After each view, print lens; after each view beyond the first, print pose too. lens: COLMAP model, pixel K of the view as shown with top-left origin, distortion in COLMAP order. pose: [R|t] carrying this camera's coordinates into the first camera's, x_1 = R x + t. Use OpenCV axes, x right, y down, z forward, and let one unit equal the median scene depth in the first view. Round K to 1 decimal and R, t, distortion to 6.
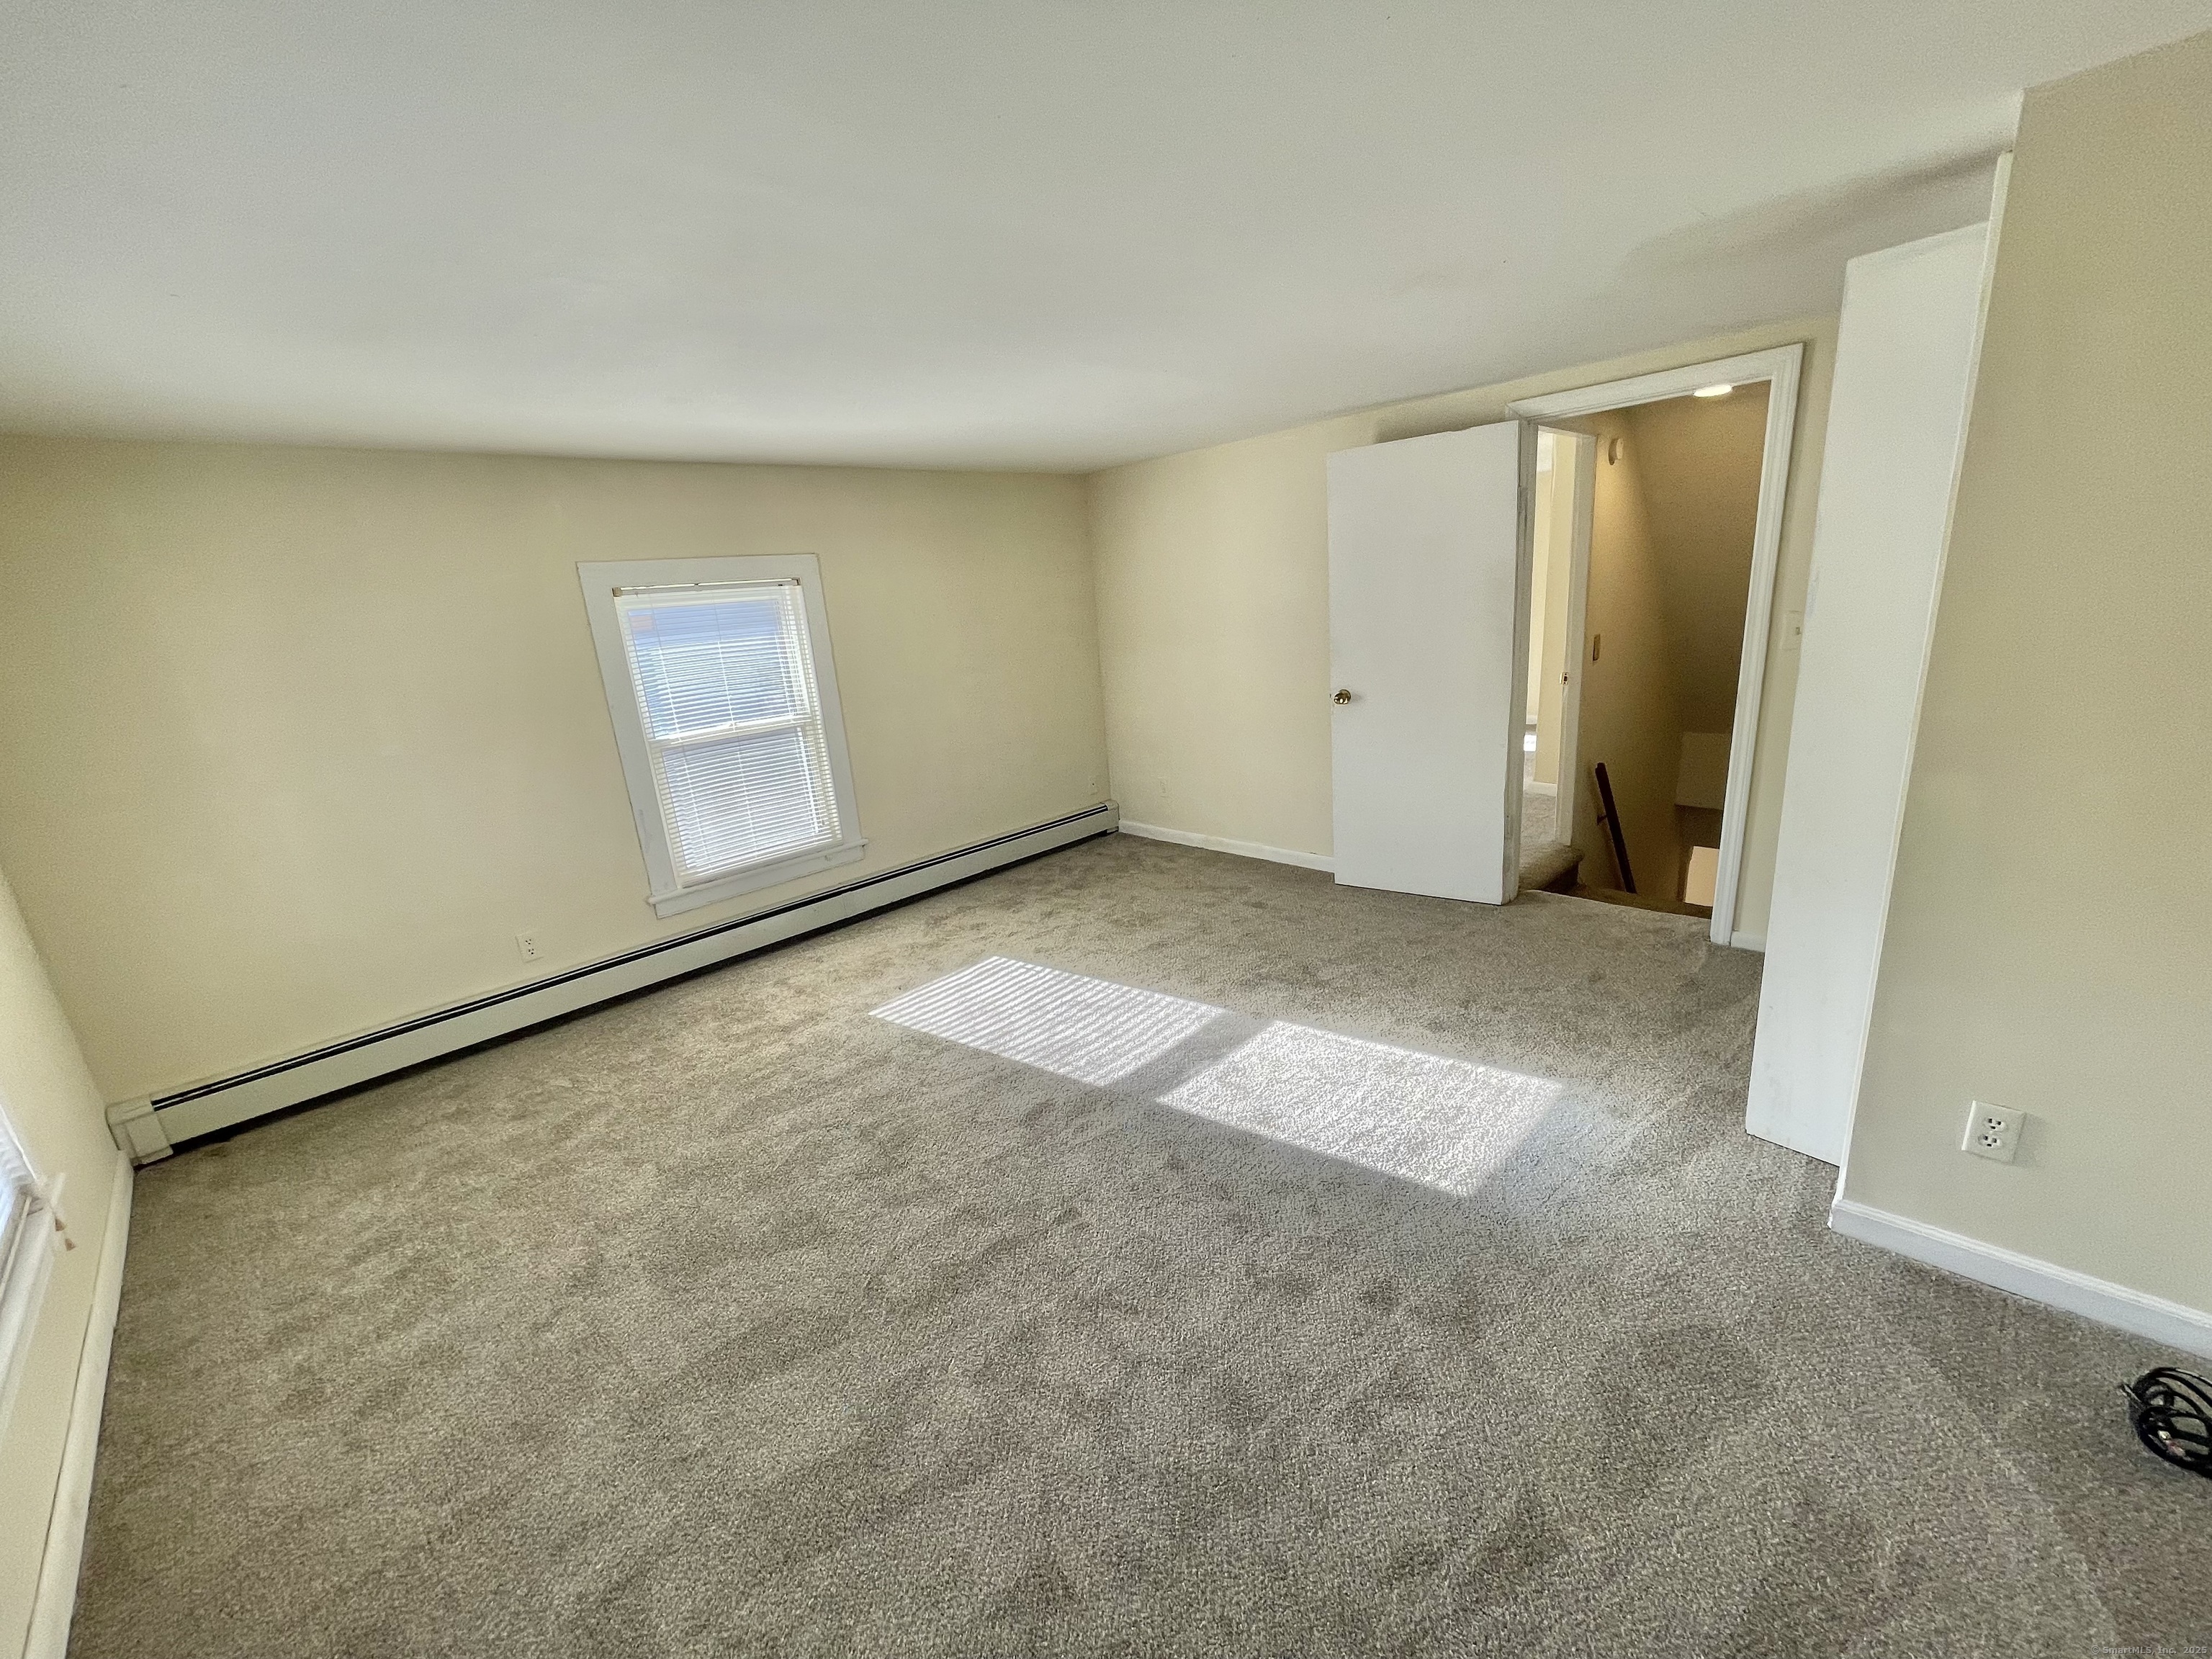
lens RADIAL K [[885.1, 0, 1108.4], [0, 885.1, 833.8], [0, 0, 1]] dist [0.001335, -0.000078]
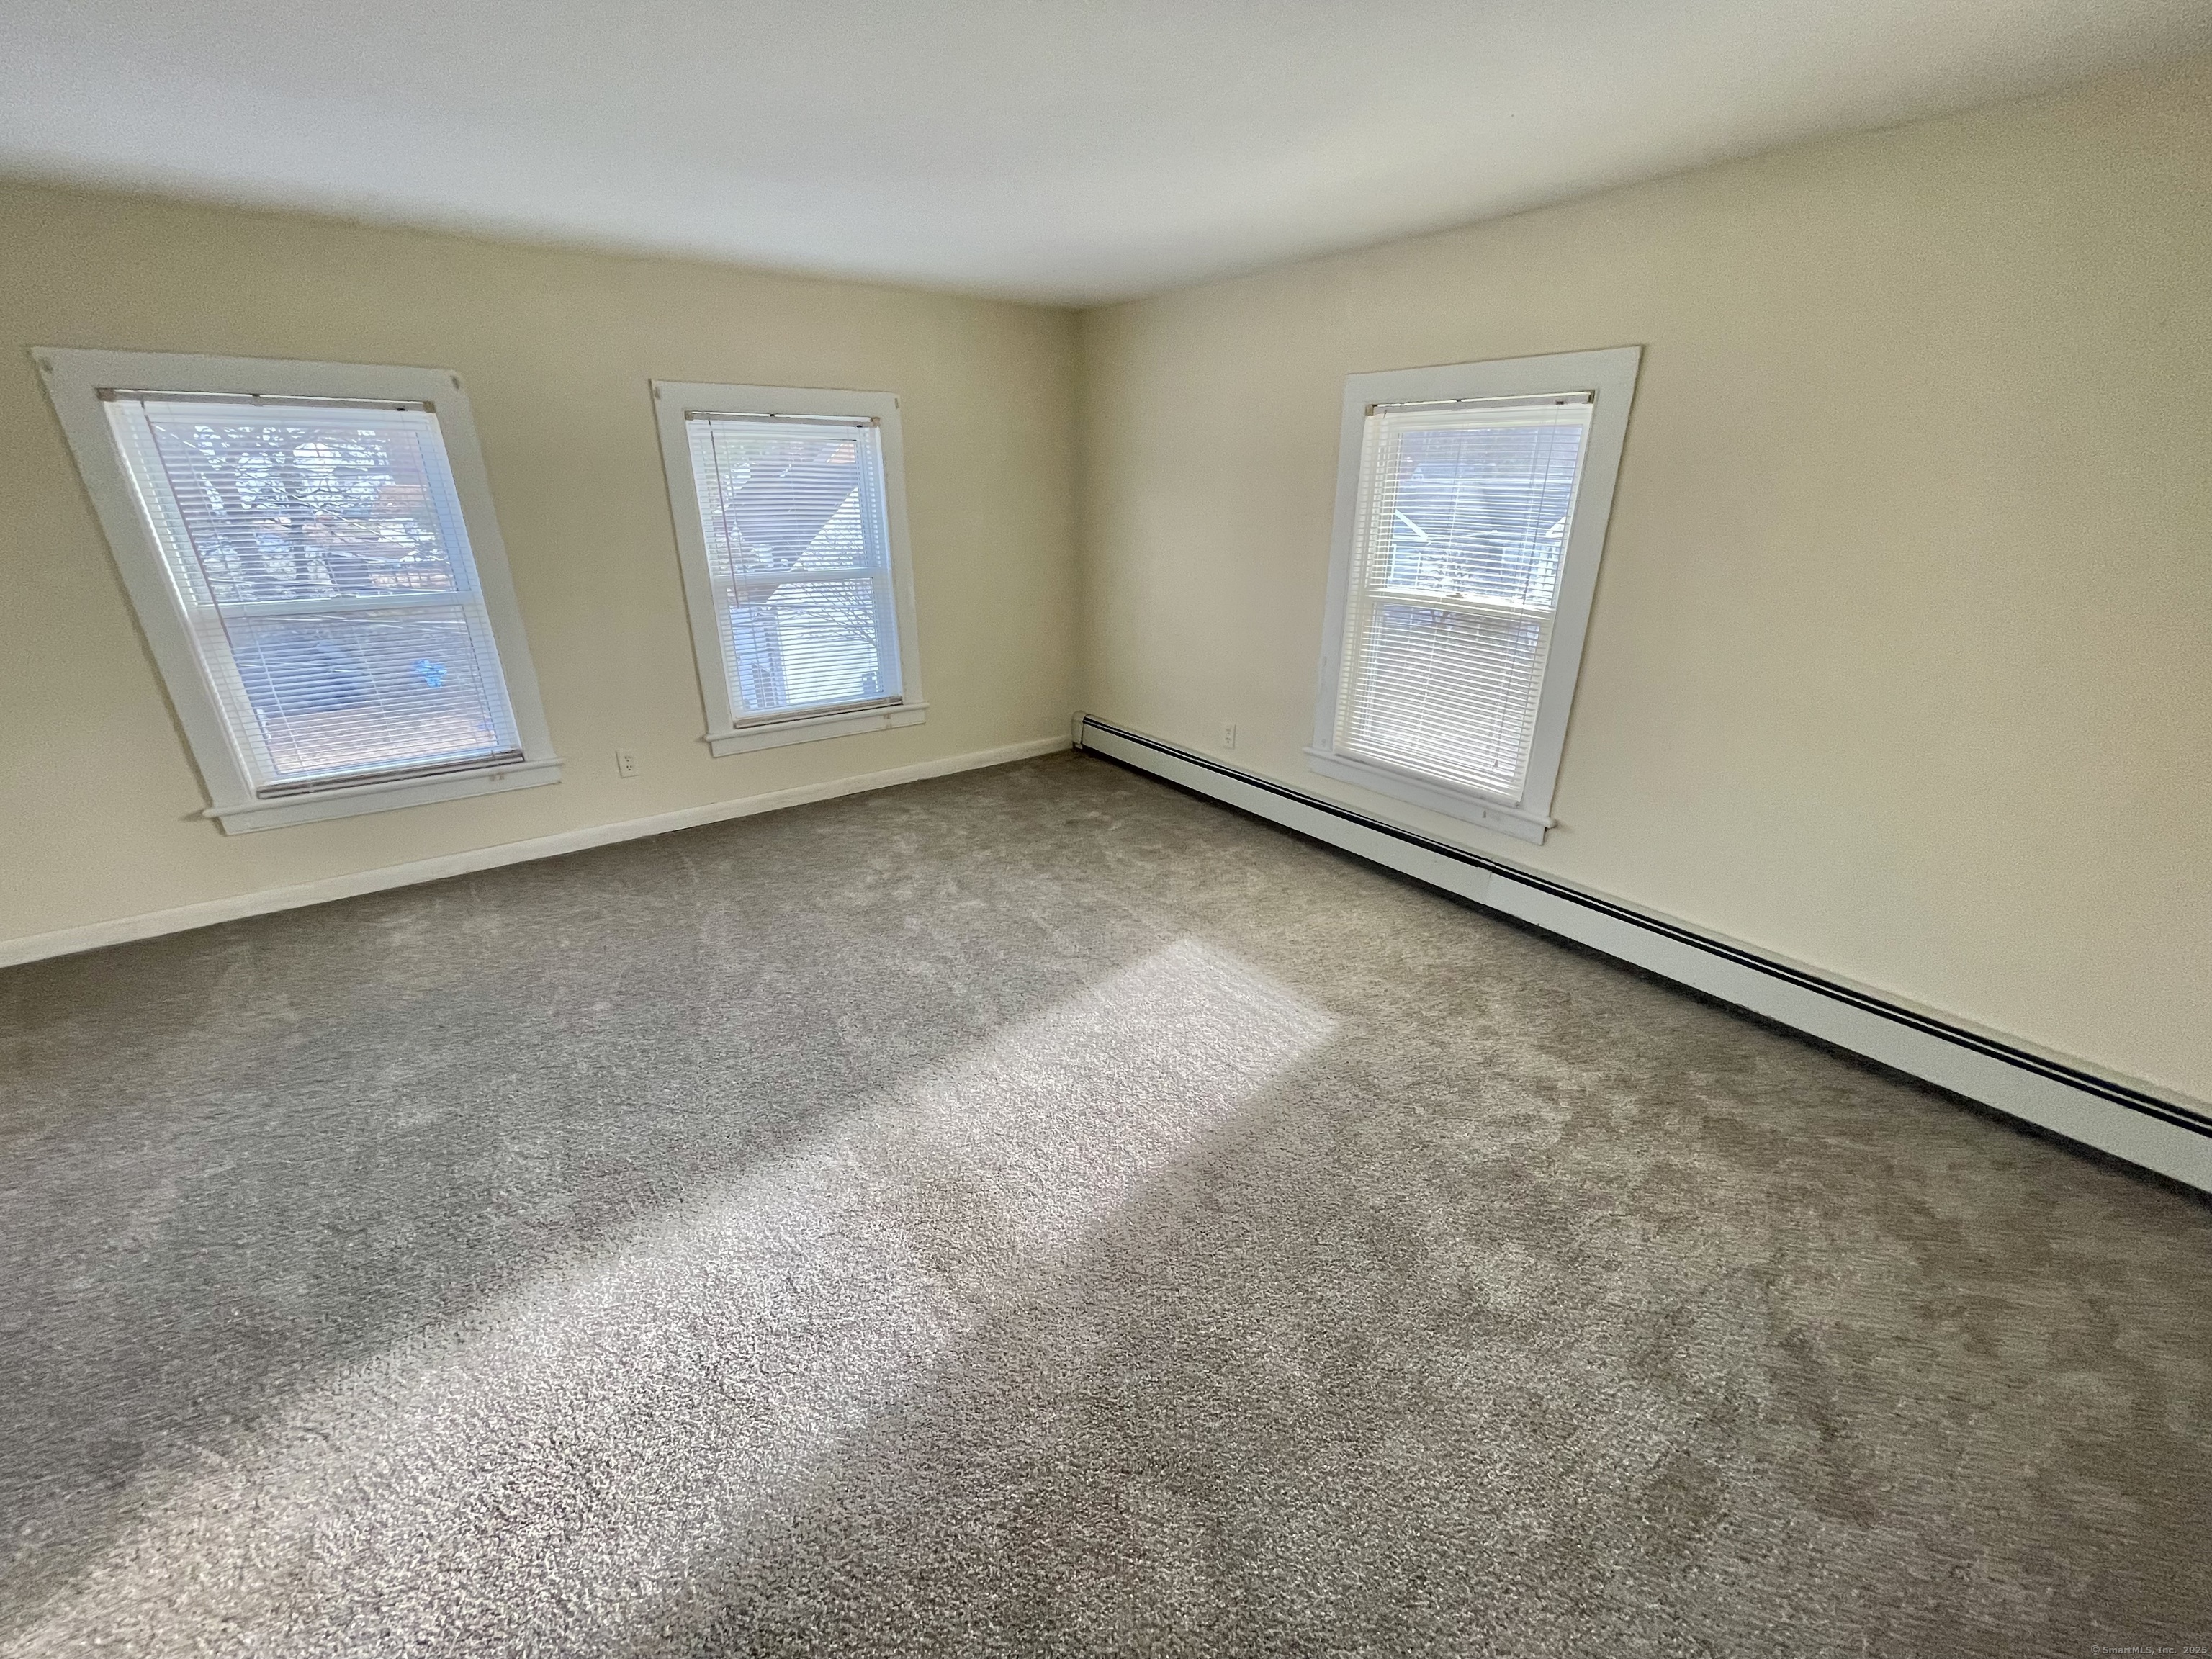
lens RADIAL K [[885.1, 0, 1108.4], [0, 885.1, 833.8], [0, 0, 1]] dist [0.001335, -0.000078]
pose [[-0.129894, 0.445251, -0.885934, 0.366181], [-0.266378, 0.844985, 0.463727, -0.211771], [0.955076, 0.296228, 0.008846, 0.720381]]
